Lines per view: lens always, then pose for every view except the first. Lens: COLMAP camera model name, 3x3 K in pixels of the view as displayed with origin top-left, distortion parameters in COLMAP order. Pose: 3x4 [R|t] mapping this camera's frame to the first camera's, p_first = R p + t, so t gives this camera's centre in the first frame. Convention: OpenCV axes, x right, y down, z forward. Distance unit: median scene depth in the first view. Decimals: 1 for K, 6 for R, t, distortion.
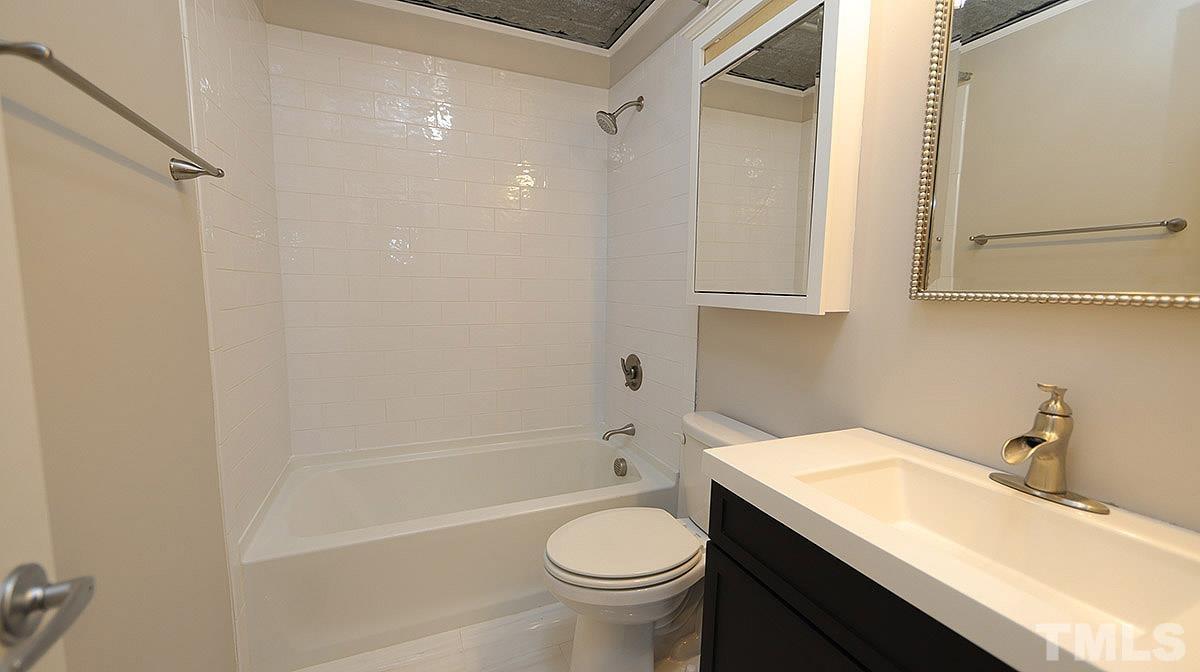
lens RADIAL K [[471.4, 0, 603.3], [0, 471.4, 335.1], [0, 0, 1]] dist [-0.002840, -0.000629]
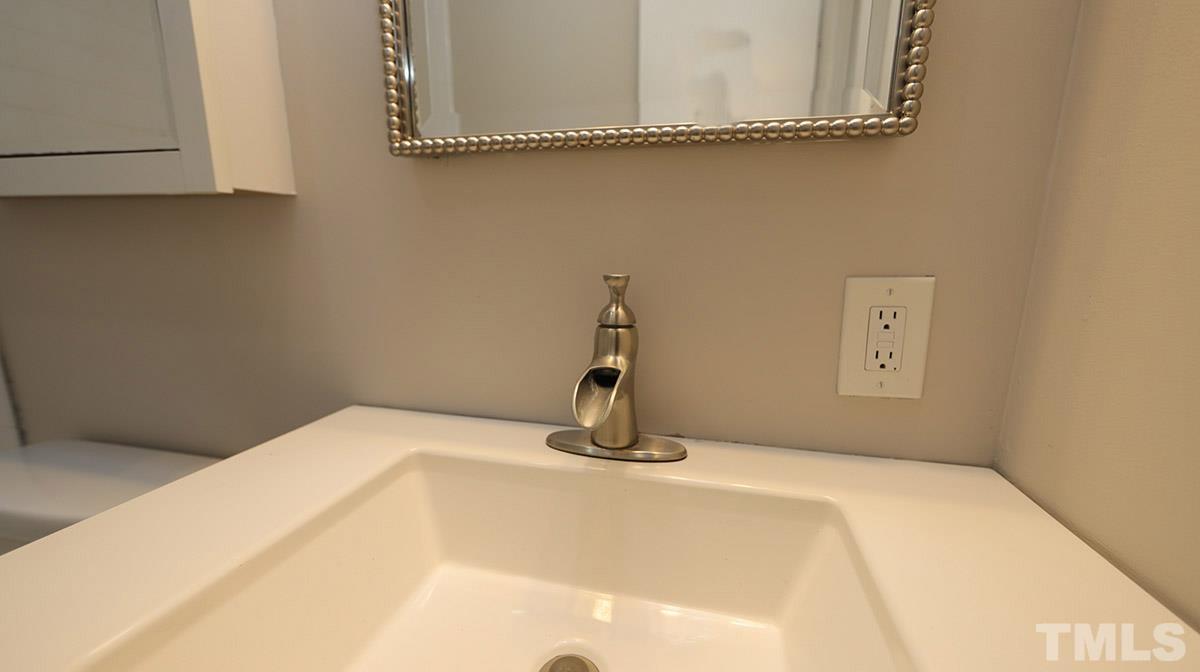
lens RADIAL K [[471.4, 0, 603.7], [0, 471.4, 335.3], [0, 0, 1]] dist [-0.002840, -0.000629]
pose [[0.608944, -0.156539, 0.777614, 0.426844], [0.089380, 0.987631, 0.128825, 0.091813], [-0.788162, -0.008944, 0.615403, 0.585678]]
